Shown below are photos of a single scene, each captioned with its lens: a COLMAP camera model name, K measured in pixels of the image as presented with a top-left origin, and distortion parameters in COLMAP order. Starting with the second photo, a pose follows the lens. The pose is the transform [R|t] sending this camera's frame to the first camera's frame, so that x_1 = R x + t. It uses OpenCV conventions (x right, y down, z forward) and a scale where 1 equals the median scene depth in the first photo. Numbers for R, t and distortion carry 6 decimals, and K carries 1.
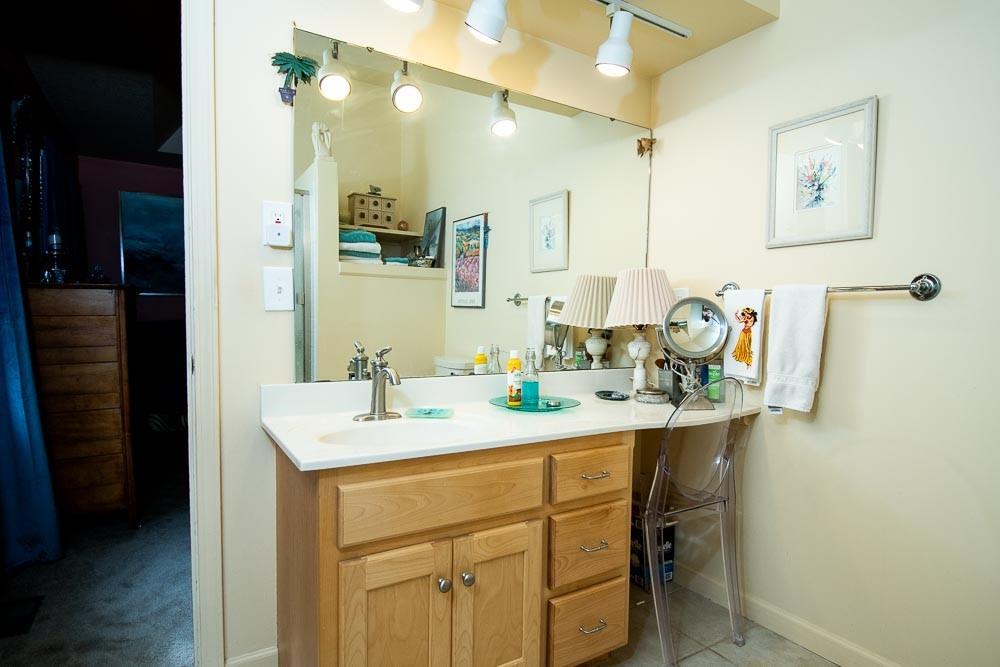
lens RADIAL K [[538.3, 0, 496.6], [0, 538.3, 337.2], [0, 0, 1]] dist [-0.003318, -0.000762]
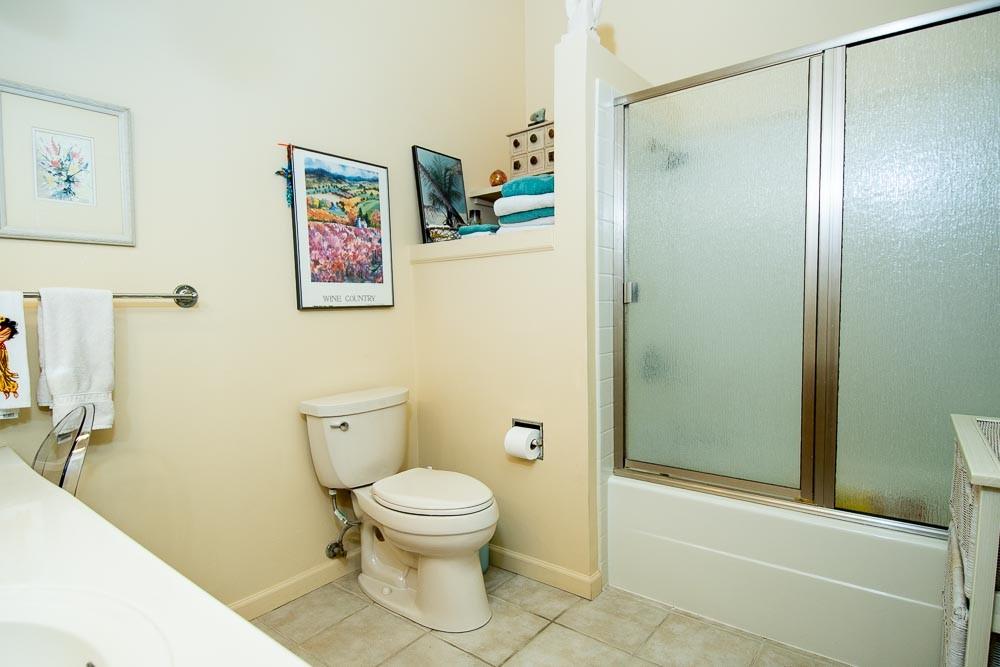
lens RADIAL K [[538.3, 0, 498.0], [0, 538.3, 336.1], [0, 0, 1]] dist [-0.003318, -0.000762]
pose [[-0.335238, -0.035515, 0.941464, -0.478515], [0.064485, 0.996081, 0.060537, -0.029591], [-0.939924, 0.081005, -0.331633, 0.652164]]
